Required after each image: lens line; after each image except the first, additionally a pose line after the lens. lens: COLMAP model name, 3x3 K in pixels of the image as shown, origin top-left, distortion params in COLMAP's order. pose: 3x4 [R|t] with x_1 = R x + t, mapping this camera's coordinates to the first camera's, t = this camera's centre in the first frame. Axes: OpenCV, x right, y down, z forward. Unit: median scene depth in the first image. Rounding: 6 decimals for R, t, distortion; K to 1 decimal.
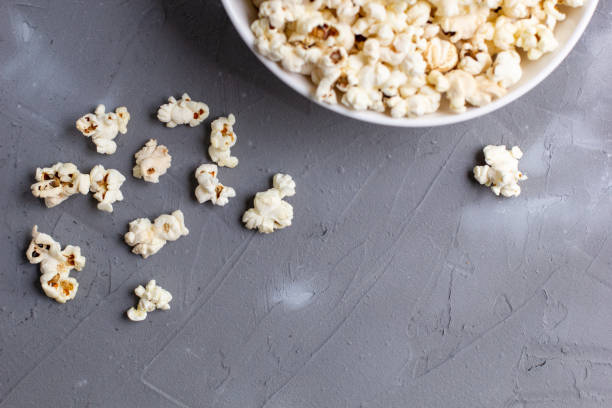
lens RADIAL K [[1539.9, 0, 306.0], [0, 1539.9, 204.0], [0, 0, 1]] dist [-0.173081, 0.047109]
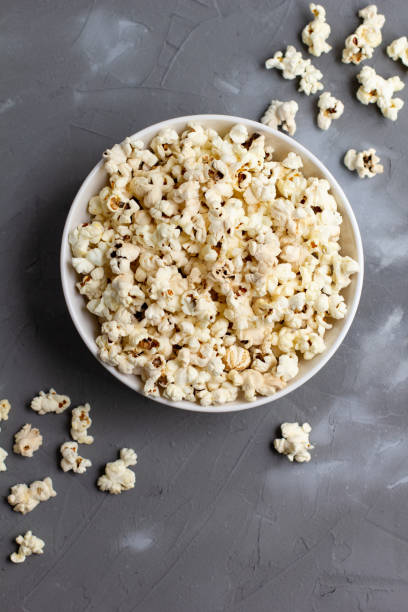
lens RADIAL K [[1539.9, 0, 204.0], [0, 1539.9, 306.0], [0, 0, 1]] dist [-0.173081, 0.047109]
pose [[0.999552, -0.022871, -0.019290, 0.078826], [0.020833, 0.994774, -0.099953, -0.007921], [0.021476, 0.099507, 0.994805, -0.314793]]
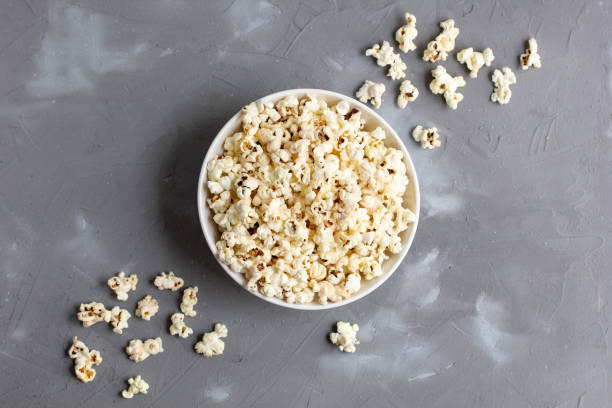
lens RADIAL K [[1539.9, 0, 306.0], [0, 1539.9, 204.0], [0, 0, 1]] dist [-0.173081, 0.047109]
pose [[0.990457, 0.124095, 0.059967, -0.041429], [-0.119225, 0.989725, -0.078924, -0.028294], [-0.069145, 0.071021, 0.995075, -0.754417]]
